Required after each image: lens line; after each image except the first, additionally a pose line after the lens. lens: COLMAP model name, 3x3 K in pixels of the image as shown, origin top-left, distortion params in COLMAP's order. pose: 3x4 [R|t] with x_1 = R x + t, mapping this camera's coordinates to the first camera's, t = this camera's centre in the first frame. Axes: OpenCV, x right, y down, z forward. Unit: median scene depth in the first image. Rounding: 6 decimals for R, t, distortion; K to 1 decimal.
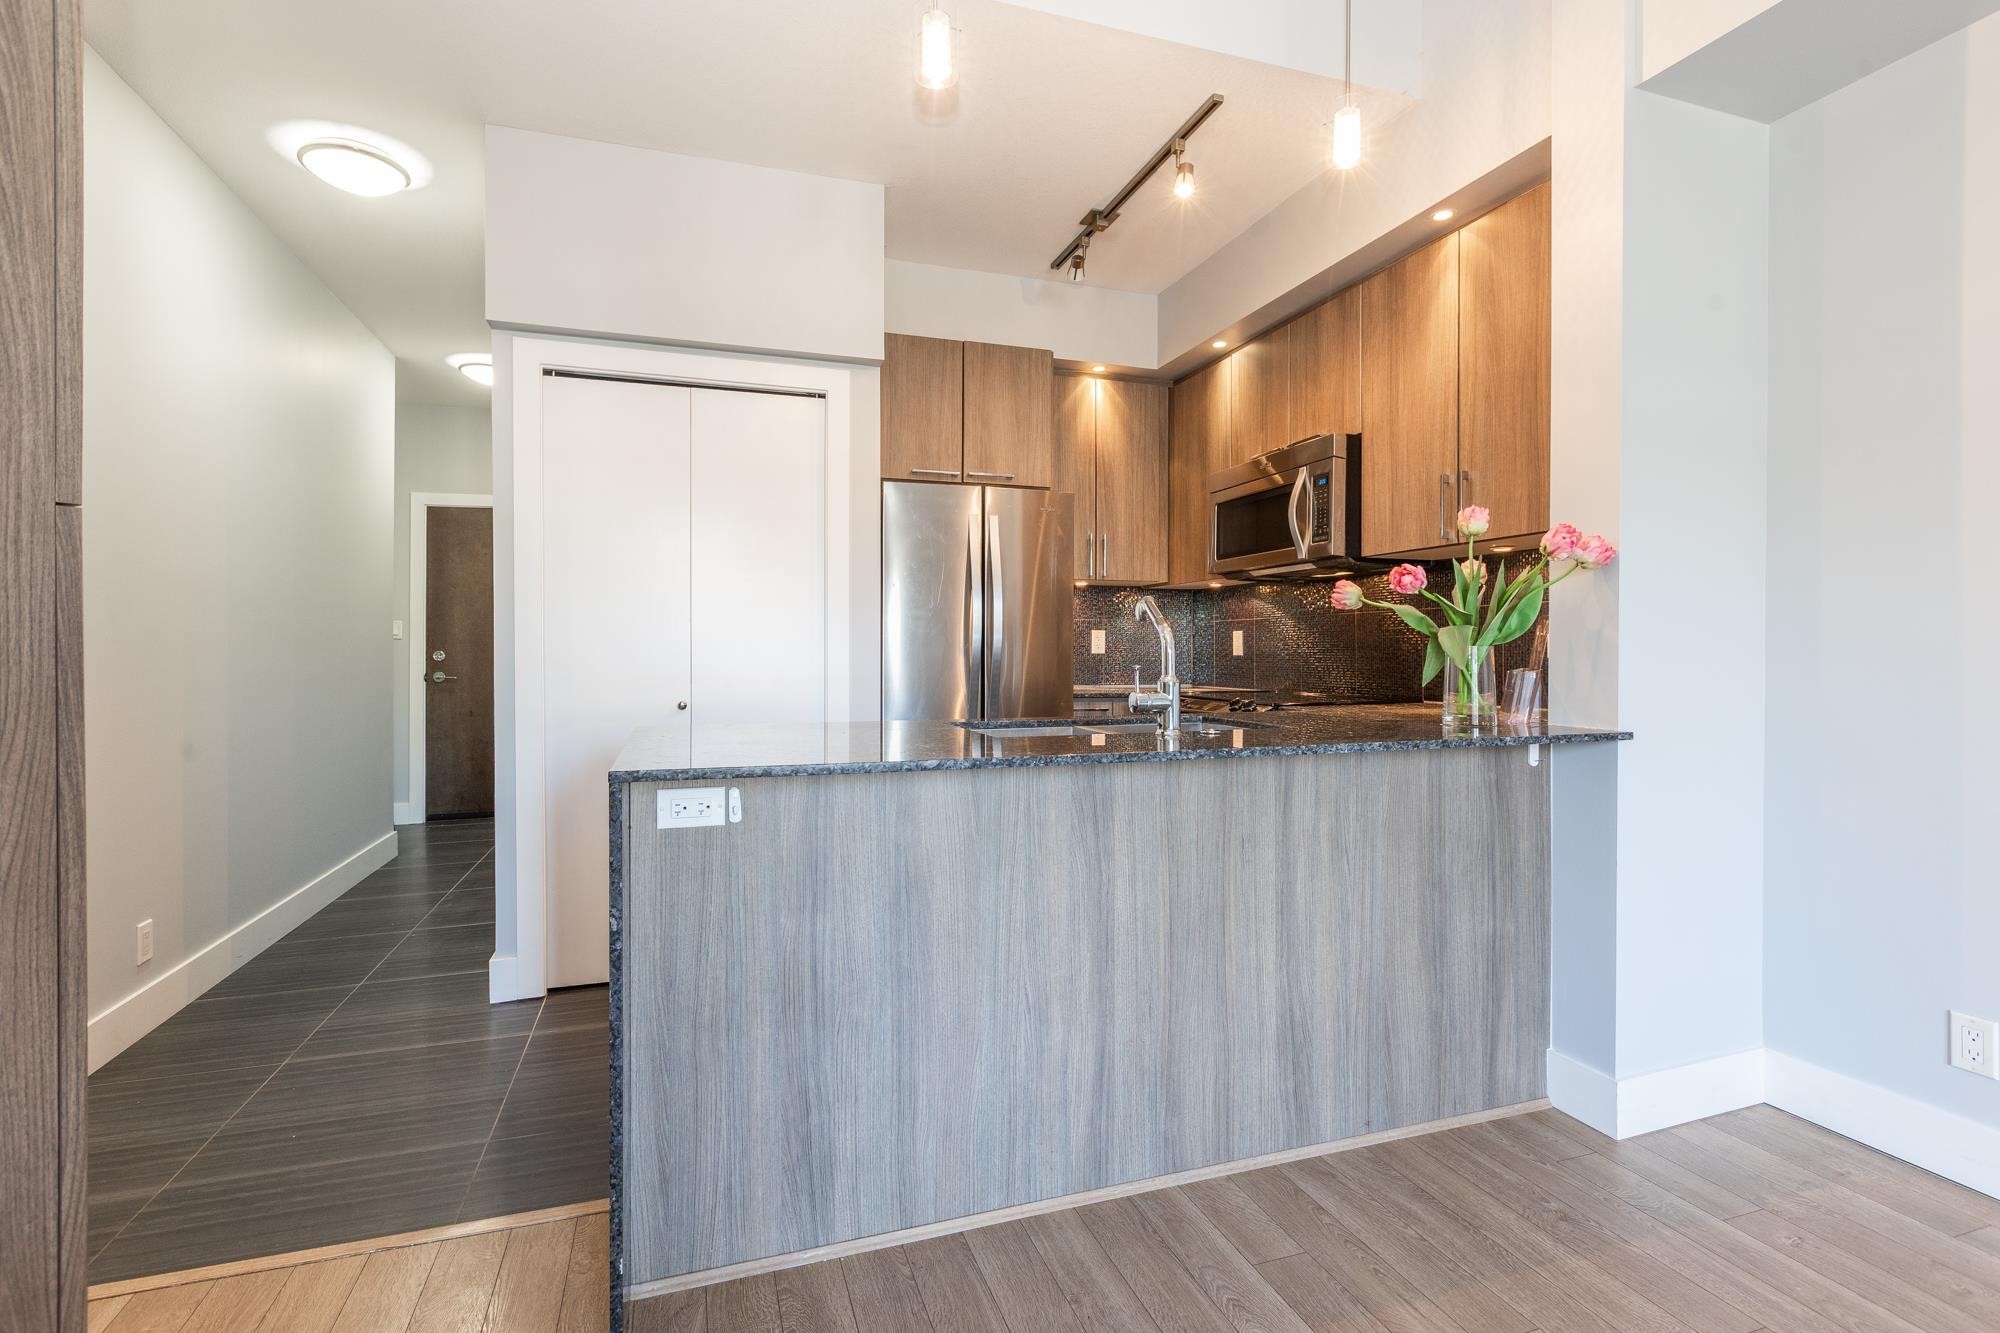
lens RADIAL K [[893.4, 0, 993.6], [0, 893.4, 648.5], [0, 0, 1]] dist [-0.000654, -0.000098]
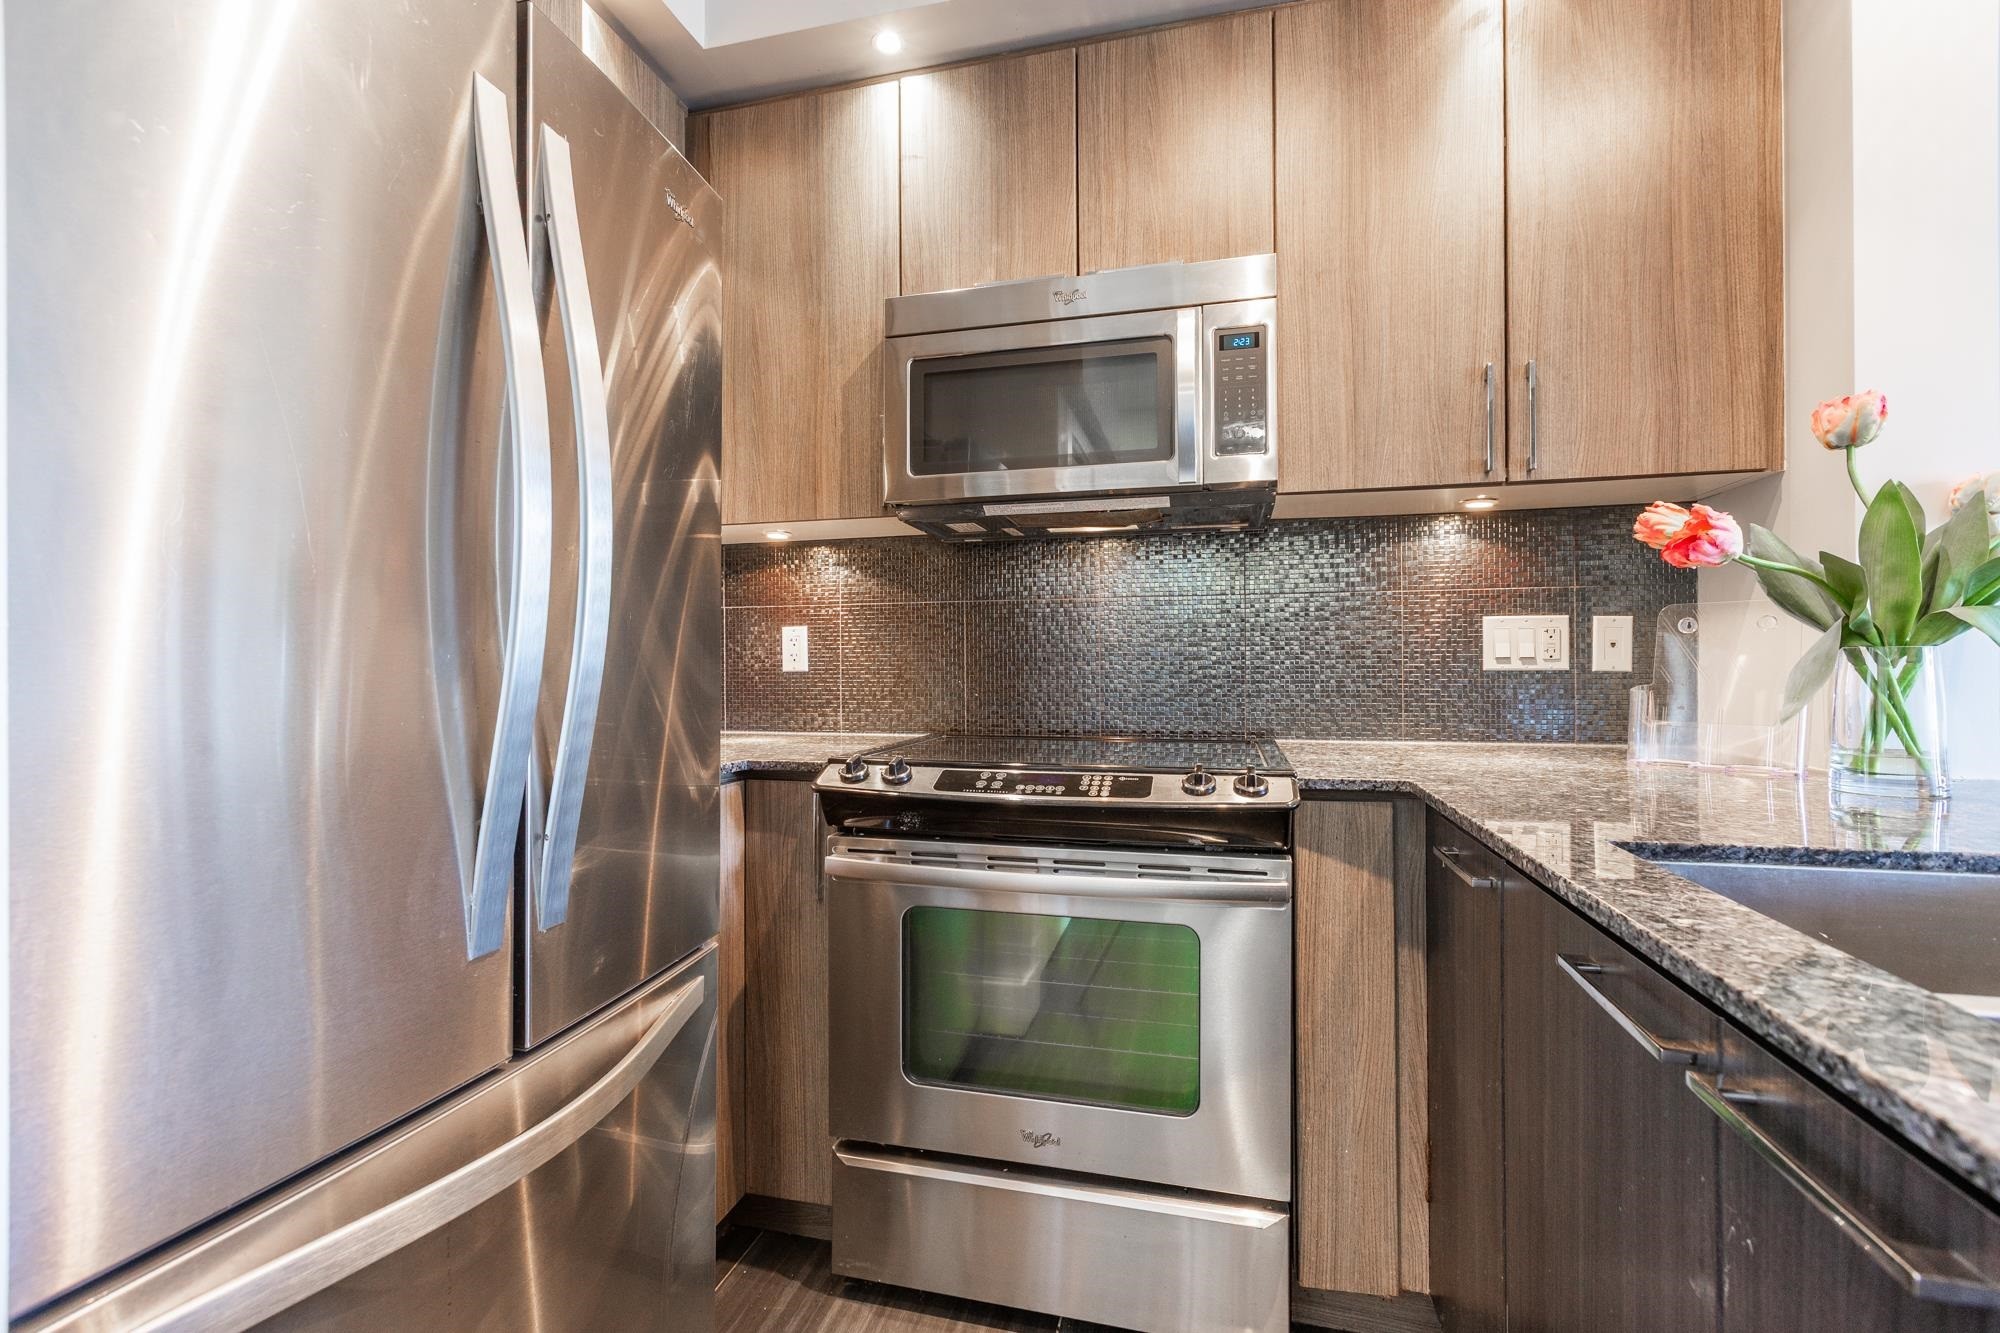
lens RADIAL K [[977.6, 0, 962.6], [0, 977.6, 660.6], [0, 0, 1]] dist [-0.000379, -0.000168]
pose [[0.568241, 0.007555, 0.822827, -0.287959], [0.001718, 0.999945, -0.010368, 0.012094], [-0.822860, 0.007305, 0.568197, 1.138736]]
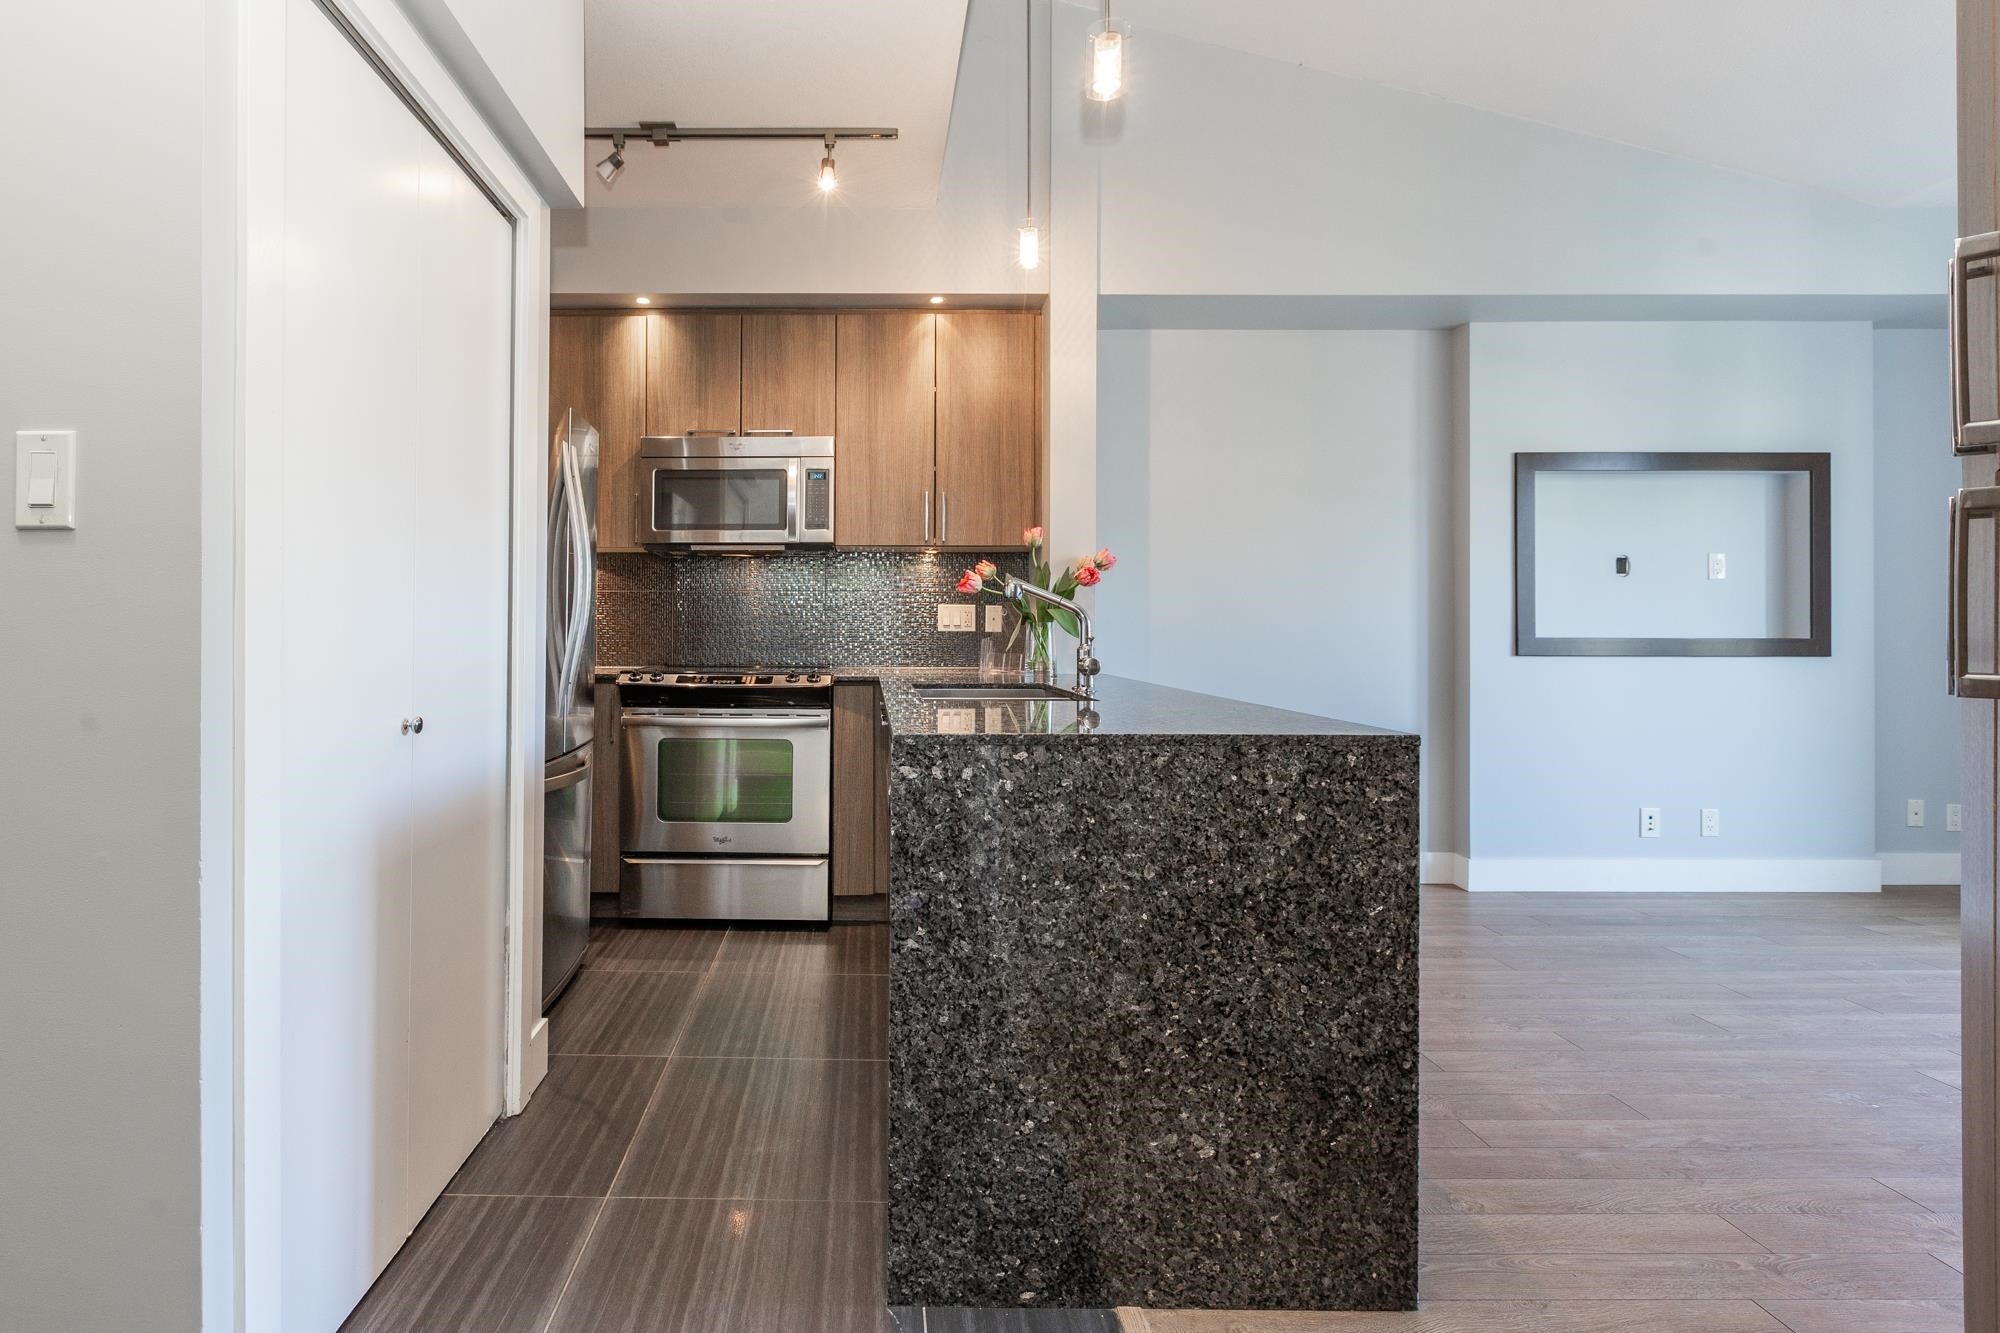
lens RADIAL K [[955.6, 0, 869.0], [0, 955.6, 626.2], [0, 0, 1]] dist [0.000122, -0.000184]
pose [[0.332283, 0.008796, 0.943139, -1.061066], [-0.003334, 0.999961, -0.008151, 0.018773], [-0.943174, -0.000436, 0.332299, 0.756394]]
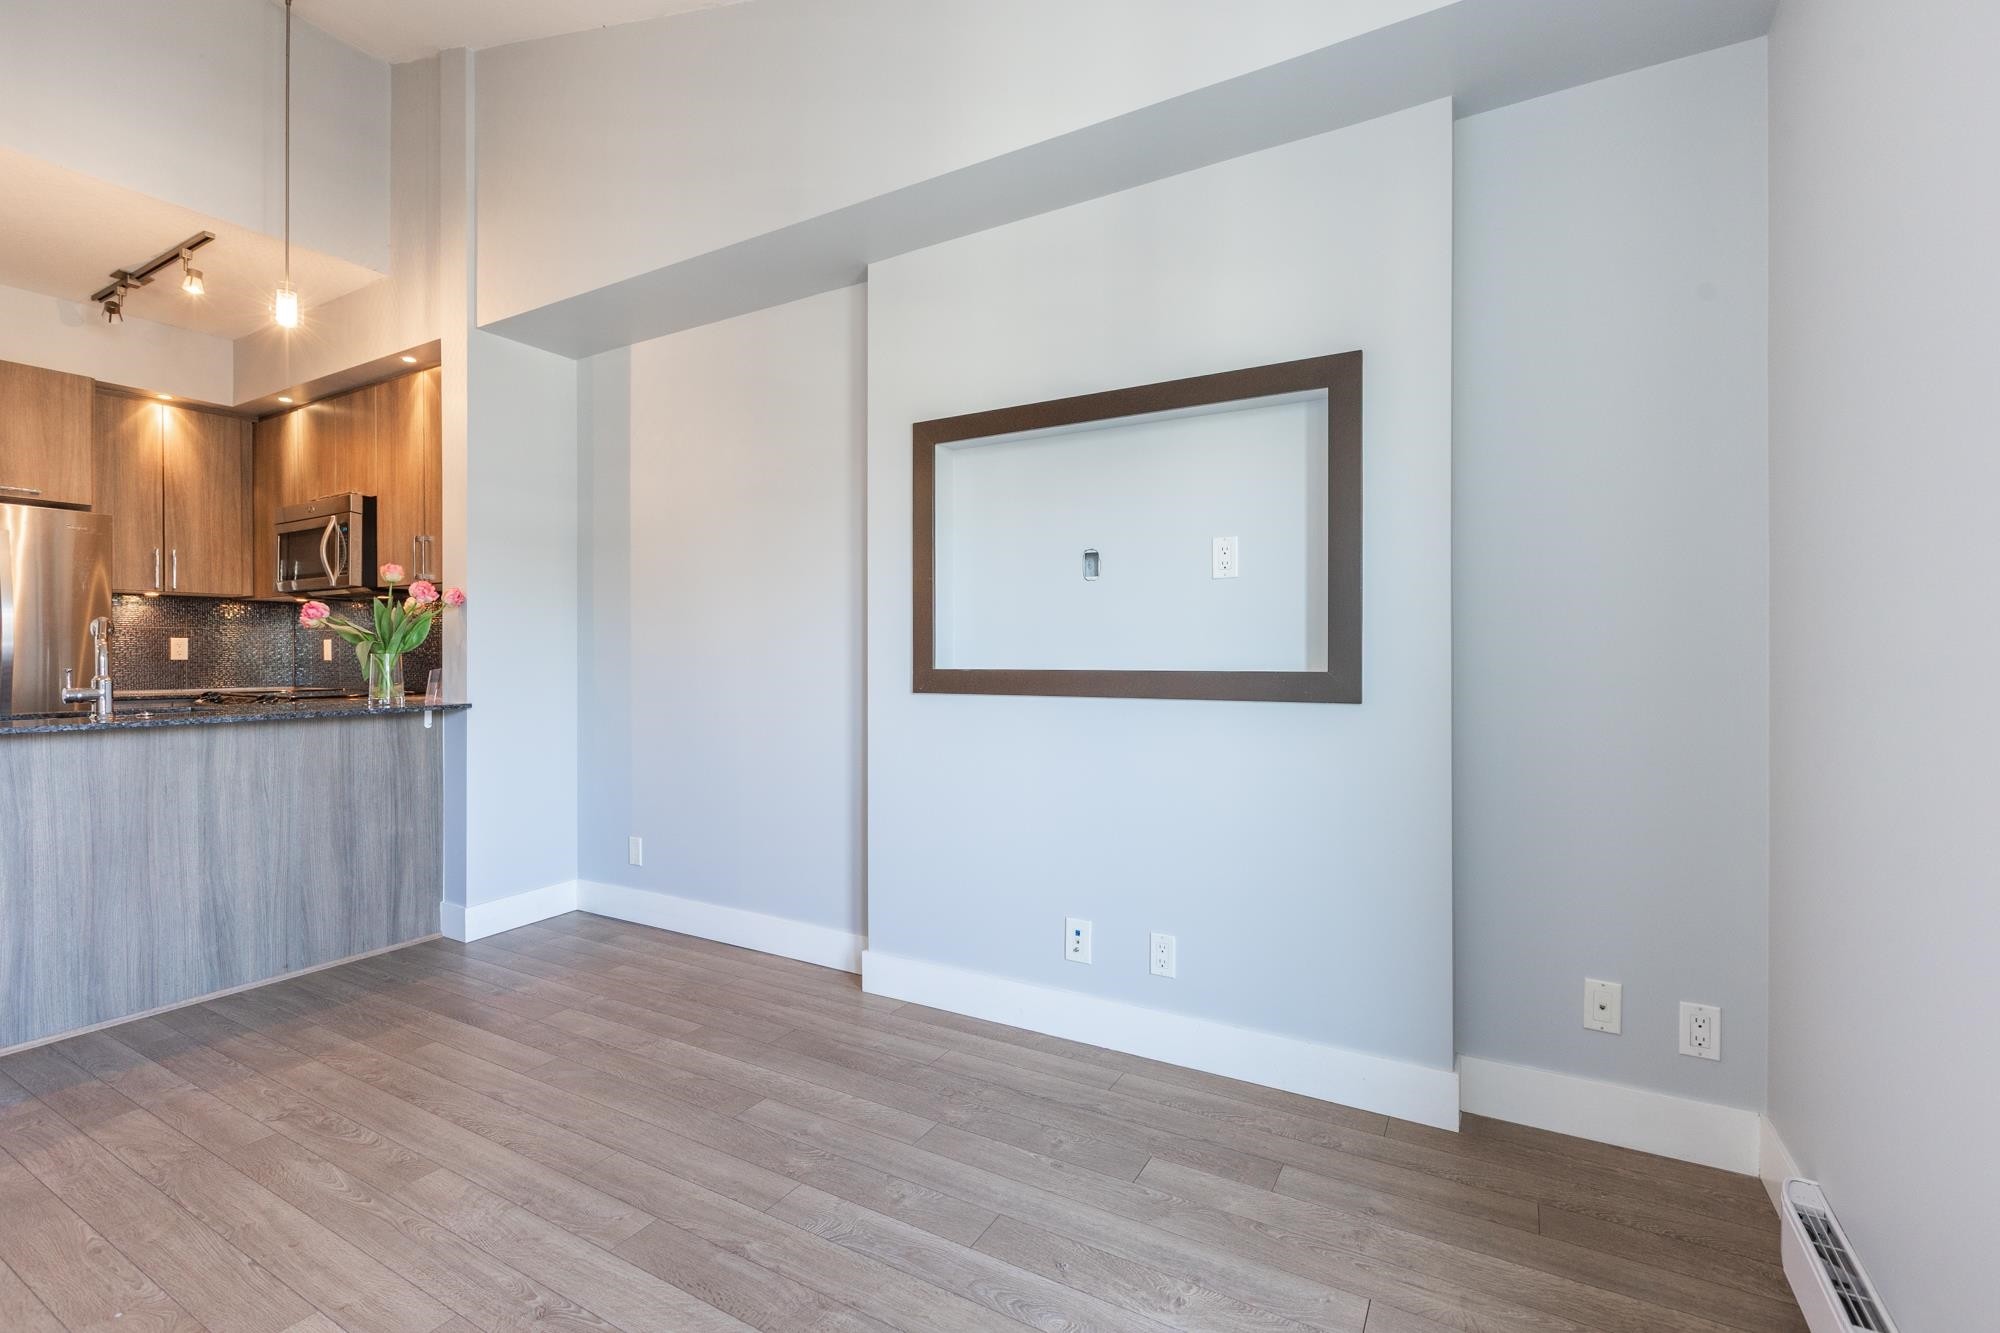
lens RADIAL K [[907.5, 0, 963.5], [0, 907.5, 655.9], [0, 0, 1]] dist [-0.002463, -0.000509]
pose [[0.770411, -0.005144, 0.637527, 0.306842], [0.002570, 0.999984, 0.004964, -0.003695], [-0.637542, -0.002186, 0.770412, -0.877331]]
